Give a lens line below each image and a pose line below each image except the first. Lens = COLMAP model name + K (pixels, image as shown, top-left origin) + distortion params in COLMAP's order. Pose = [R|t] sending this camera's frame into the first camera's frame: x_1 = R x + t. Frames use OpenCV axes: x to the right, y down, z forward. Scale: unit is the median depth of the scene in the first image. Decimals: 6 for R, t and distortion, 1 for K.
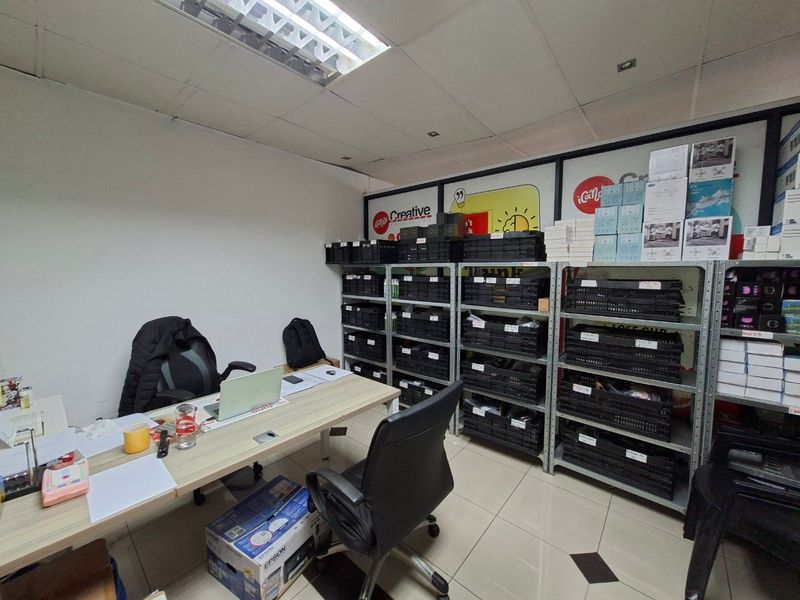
lens RADIAL K [[318.9, 0, 402.5], [0, 318.9, 297.4], [0, 0, 1]] dist [-0.009214, 0.004361]
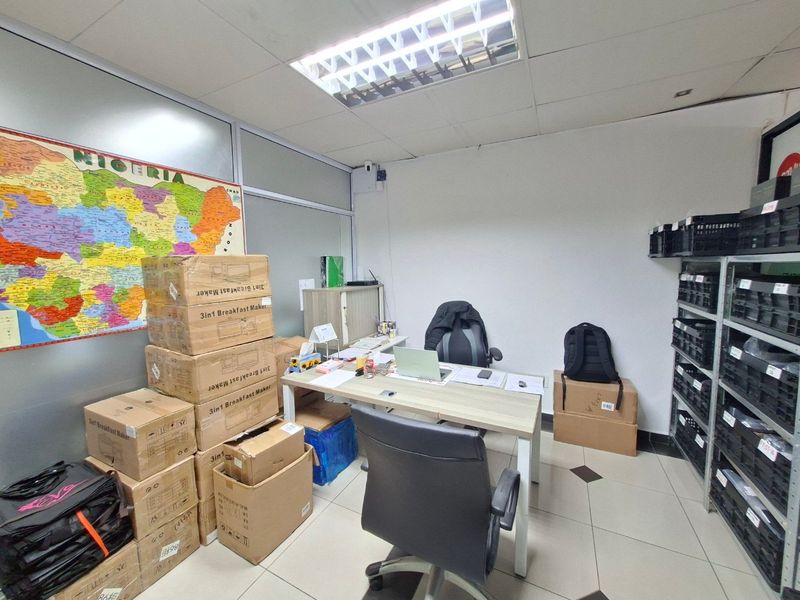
lens RADIAL K [[318.9, 0, 402.0], [0, 318.9, 297.6], [0, 0, 1]] dist [-0.009214, 0.004361]
pose [[0.223382, 0.100850, -0.969500, 0.389578], [-0.077709, 0.993310, 0.085422, -0.037255], [0.971628, 0.056257, 0.229725, 0.336918]]
